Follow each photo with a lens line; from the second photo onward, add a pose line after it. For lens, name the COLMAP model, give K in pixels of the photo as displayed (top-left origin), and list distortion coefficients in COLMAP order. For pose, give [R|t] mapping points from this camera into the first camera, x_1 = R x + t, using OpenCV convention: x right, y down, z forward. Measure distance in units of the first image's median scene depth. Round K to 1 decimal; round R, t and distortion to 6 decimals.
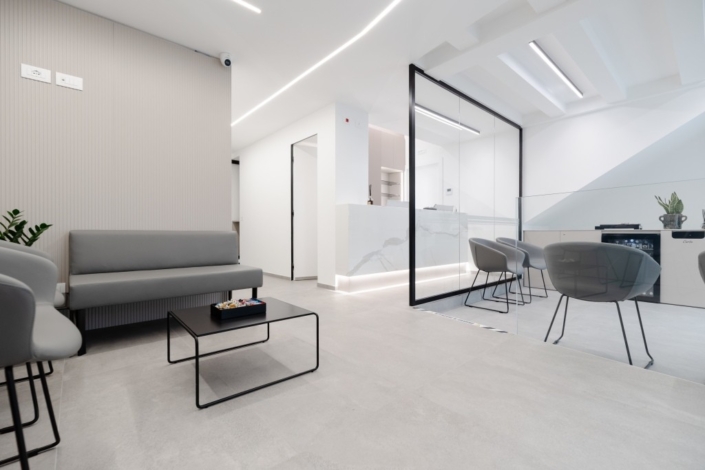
lens RADIAL K [[306.1, 0, 348.0], [0, 306.1, 234.1], [0, 0, 1]] dist [0.001202, -0.001999]
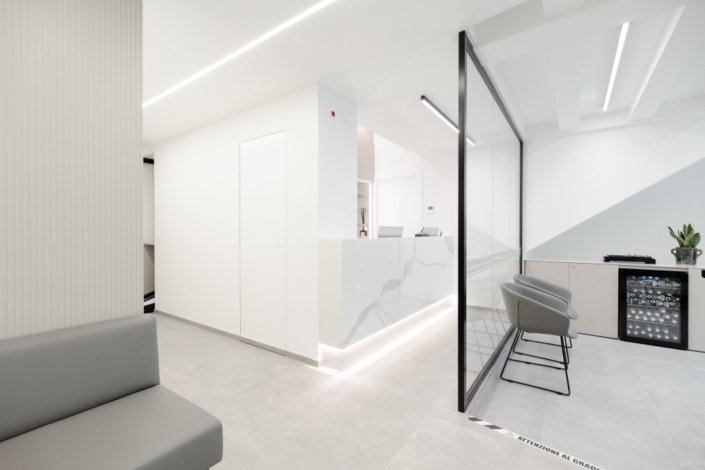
lens RADIAL K [[306.1, 0, 347.1], [0, 306.1, 233.9], [0, 0, 1]] dist [0.001202, -0.001999]
pose [[0.974125, -0.001286, 0.226006, -0.141293], [0.002208, 0.999990, -0.003829, -0.111974], [-0.225999, 0.004229, 0.974118, 0.363720]]
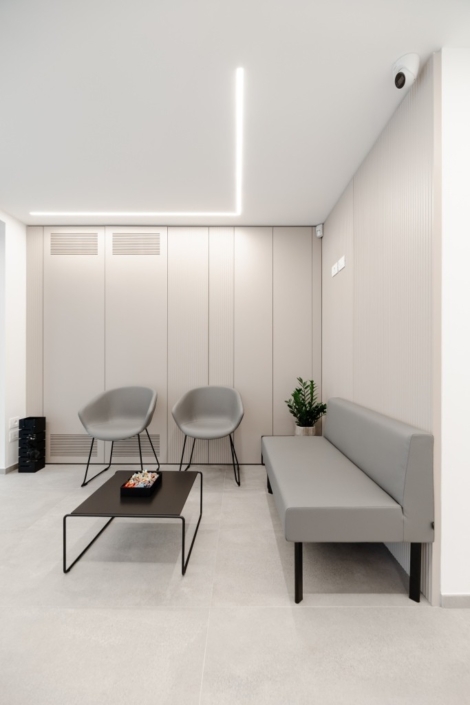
lens RADIAL K [[306.1, 0, 237.9], [0, 306.1, 356.9], [0, 0, 1]] dist [0.001202, -0.001999]
pose [[-0.652879, -0.001556, -0.757460, 0.116313], [-0.000985, 0.999999, -0.001206, -0.096880], [0.757461, -0.000041, -0.652880, 0.895279]]
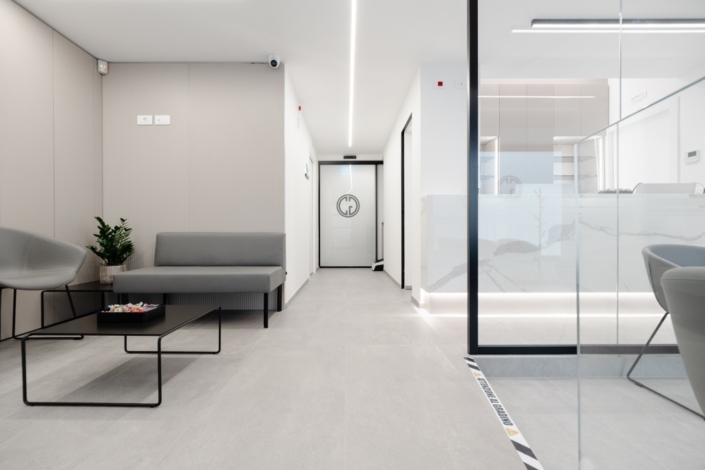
lens RADIAL K [[306.1, 0, 351.7], [0, 306.1, 235.5], [0, 0, 1]] dist [0.001202, -0.001999]
pose [[0.762717, 0.000946, -0.646731, 0.354844], [-0.000626, 1.000000, 0.000725, -0.001078], [0.646732, -0.000148, 0.762717, 0.321775]]
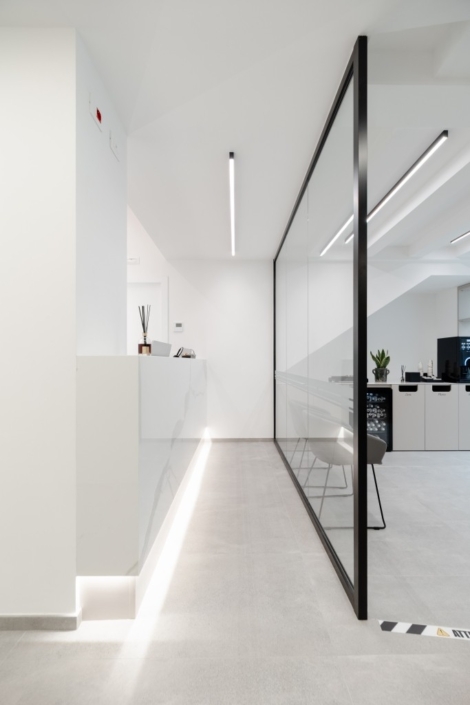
lens RADIAL K [[306.1, 0, 233.0], [0, 306.1, 362.2], [0, 0, 1]] dist [0.001202, -0.001999]
pose [[0.653861, -0.000985, 0.756614, -0.186910], [0.000973, 0.999999, 0.000460, -0.096157], [-0.756614, 0.000435, 0.653862, 0.723920]]
